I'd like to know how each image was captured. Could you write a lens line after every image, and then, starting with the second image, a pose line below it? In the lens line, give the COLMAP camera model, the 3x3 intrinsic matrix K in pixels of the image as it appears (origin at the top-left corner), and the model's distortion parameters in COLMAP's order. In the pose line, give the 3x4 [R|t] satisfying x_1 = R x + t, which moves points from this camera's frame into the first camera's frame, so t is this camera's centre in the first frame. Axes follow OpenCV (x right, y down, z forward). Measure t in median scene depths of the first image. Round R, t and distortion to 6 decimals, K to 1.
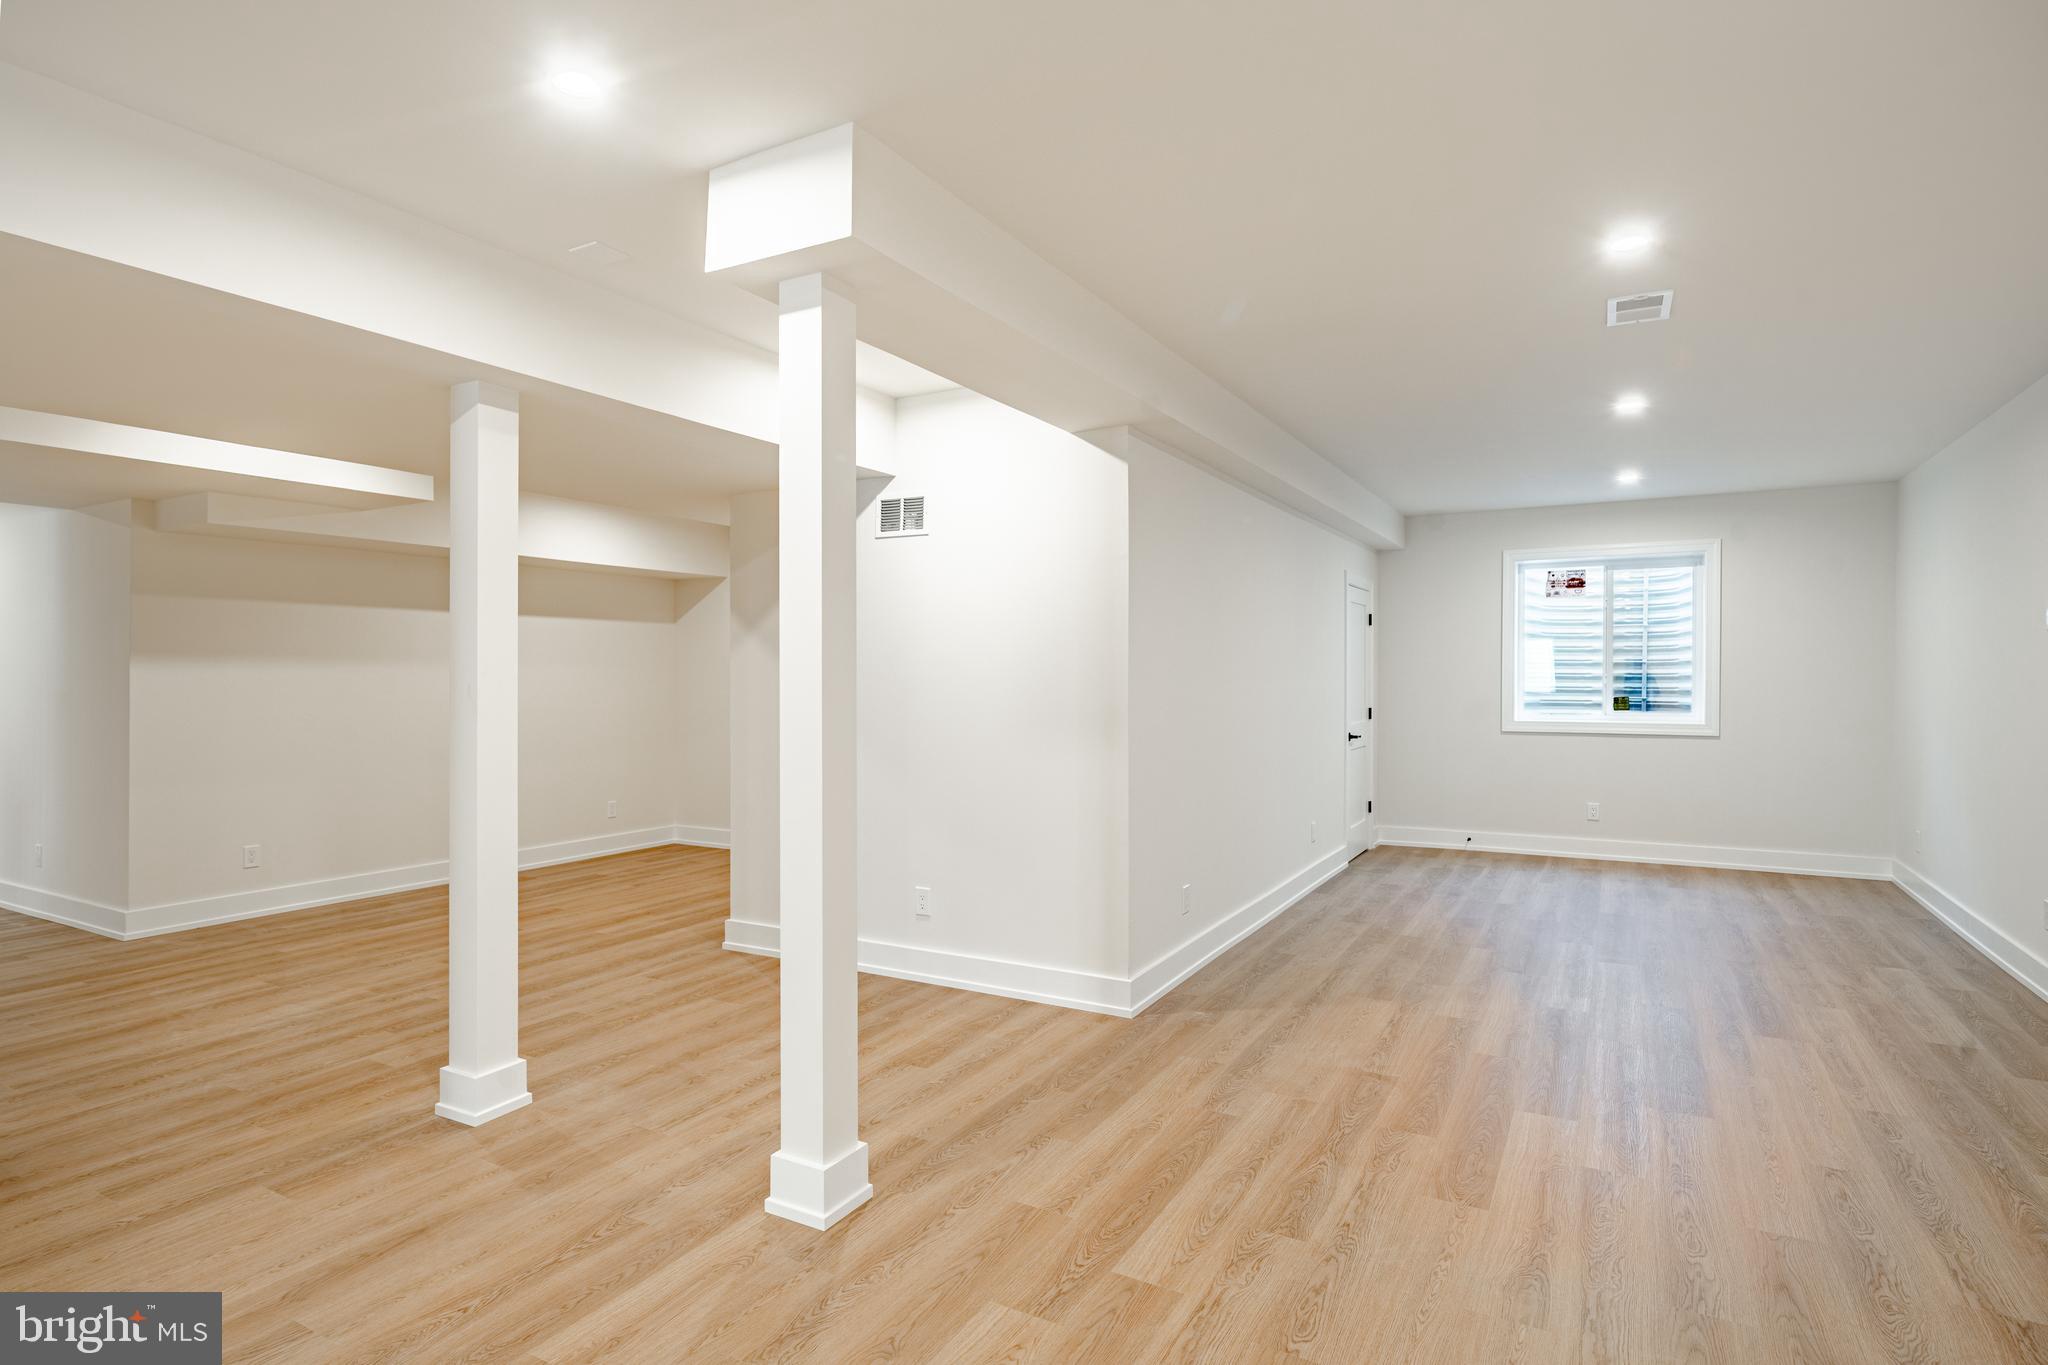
lens RADIAL K [[1079.6, 0, 1028.9], [0, 1079.6, 672.6], [0, 0, 1]] dist [0.021896, 0.000703]
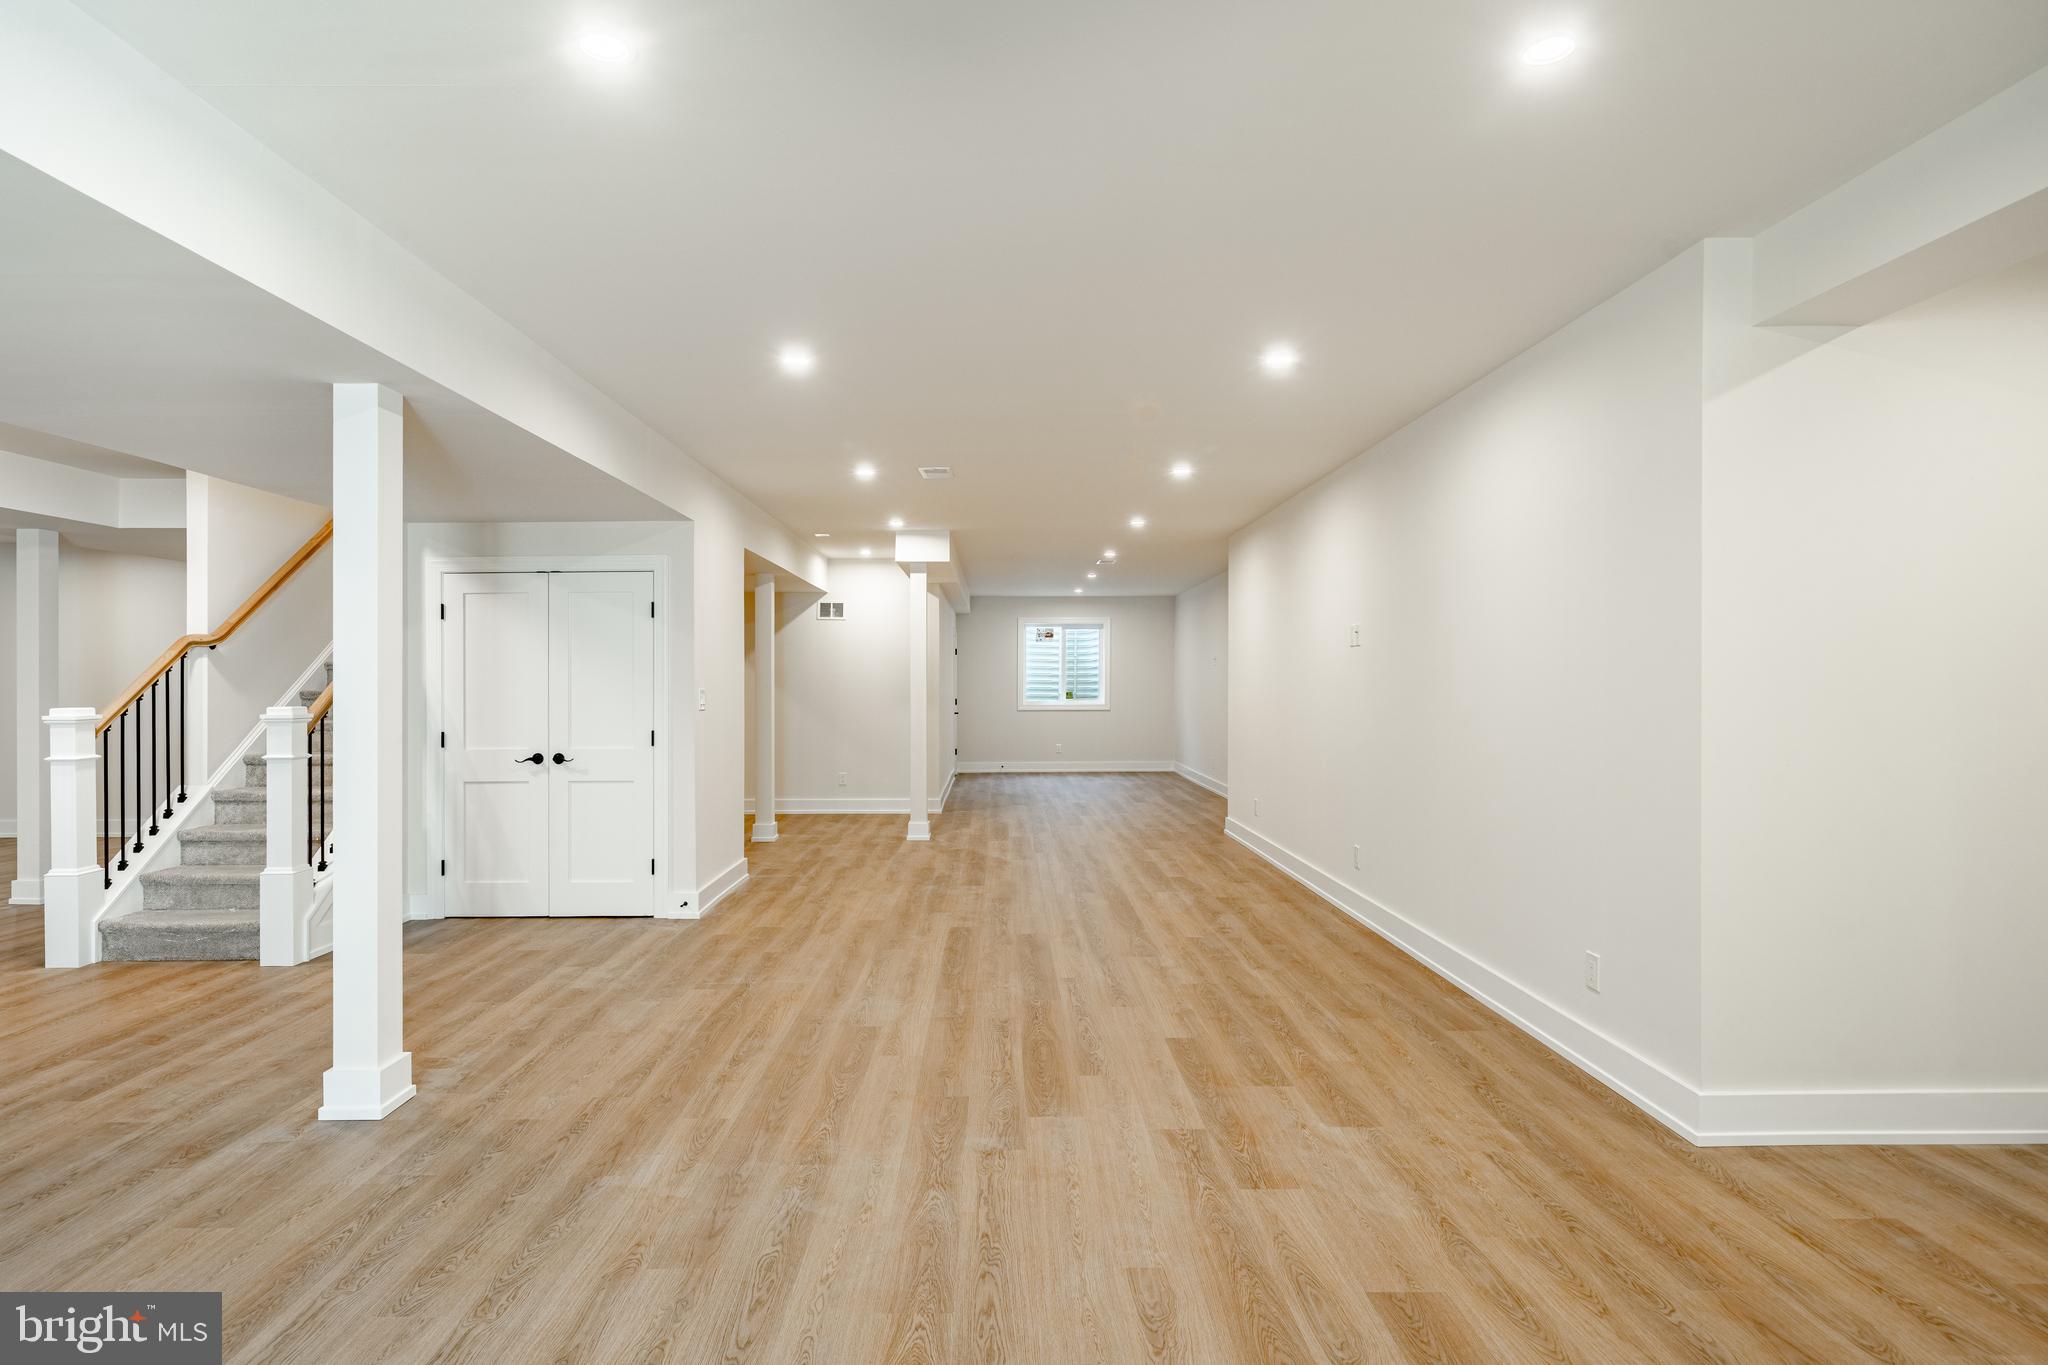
lens RADIAL K [[1079.6, 0, 1022.0], [0, 1079.6, 685.2], [0, 0, 1]] dist [0.021896, 0.000703]
pose [[0.864843, -0.000667, 0.502042, -0.539733], [-0.001657, 0.999990, 0.004184, 0.001240], [-0.502040, -0.004450, 0.864833, -0.693080]]
